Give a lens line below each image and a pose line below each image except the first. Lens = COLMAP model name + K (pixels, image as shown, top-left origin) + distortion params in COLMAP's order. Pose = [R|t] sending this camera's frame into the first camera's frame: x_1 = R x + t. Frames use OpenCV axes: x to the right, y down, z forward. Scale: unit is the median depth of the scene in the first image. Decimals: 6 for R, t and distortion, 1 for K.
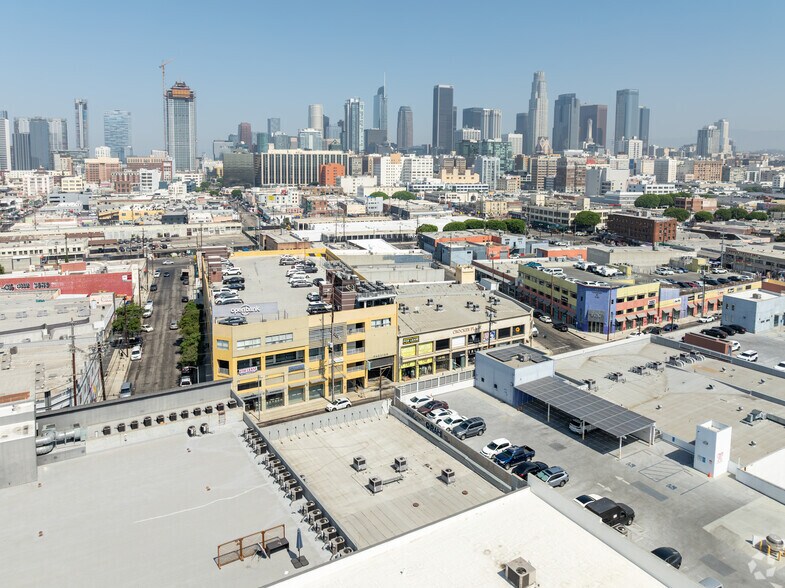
lens RADIAL K [[572.1, 0, 374.8], [0, 572.1, 218.5], [0, 0, 1]] dist [-0.025253, 0.011670]
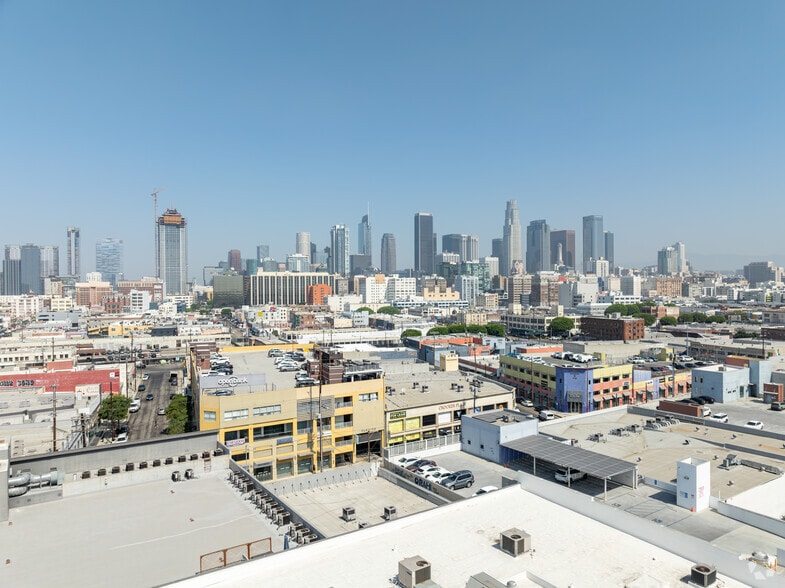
lens RADIAL K [[547.1, 0, 392.0], [0, 547.1, 297.6], [0, 0, 1]] dist [-0.033487, 0.024953]
pose [[0.998235, -0.013098, 0.057922, -0.000661], [0.017774, 0.996558, -0.080970, 0.047303], [-0.056663, 0.081856, 0.995032, 0.008904]]
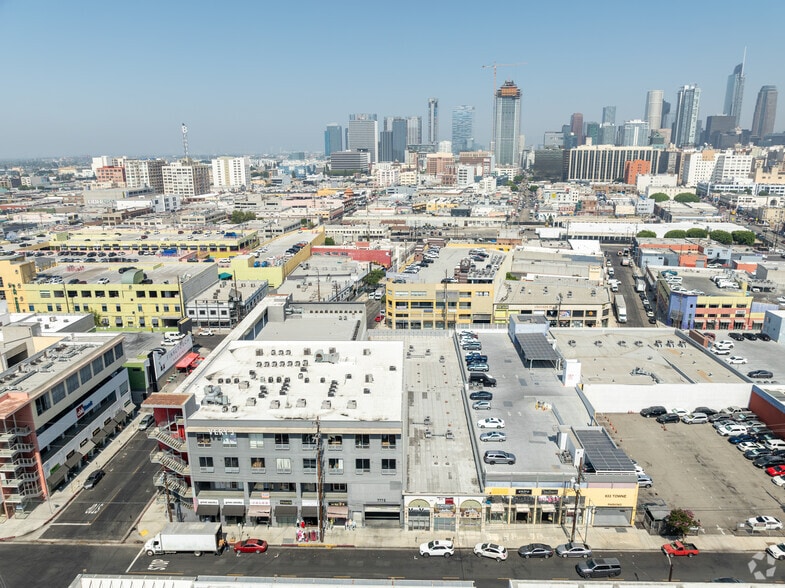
lens RADIAL K [[547.1, 0, 399.0], [0, 547.1, 294.4], [0, 0, 1]] dist [-0.033487, 0.024953]
pose [[0.851894, 0.125615, -0.508426, 0.341606], [-0.041301, 0.983899, 0.173887, -0.046791], [0.522083, -0.127134, 0.843366, -0.266315]]
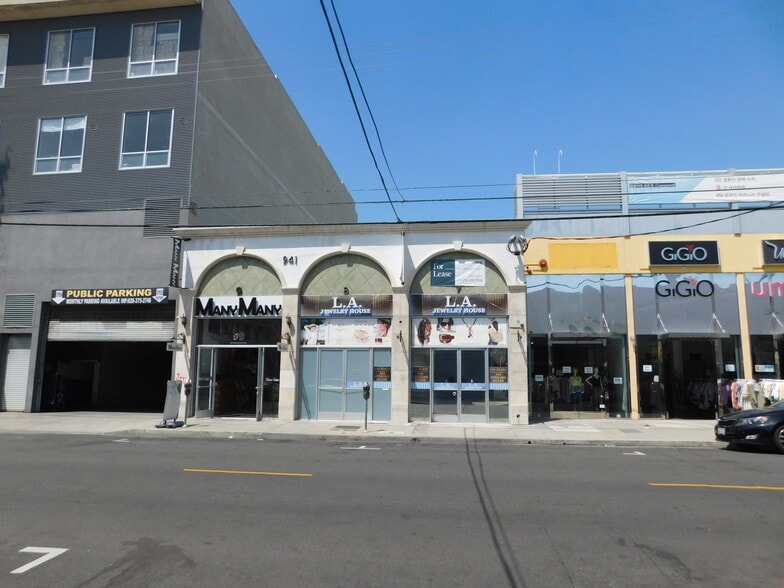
lens RADIAL K [[483.1, 0, 389.3], [0, 483.1, 297.8], [0, 0, 1]] dist [-0.019647, -0.000998]
pose [[0.807554, -0.073709, -0.585170, 0.235065], [-0.062071, 0.976029, -0.208602, 0.205796], [0.586518, 0.204779, 0.783621, 0.023848]]
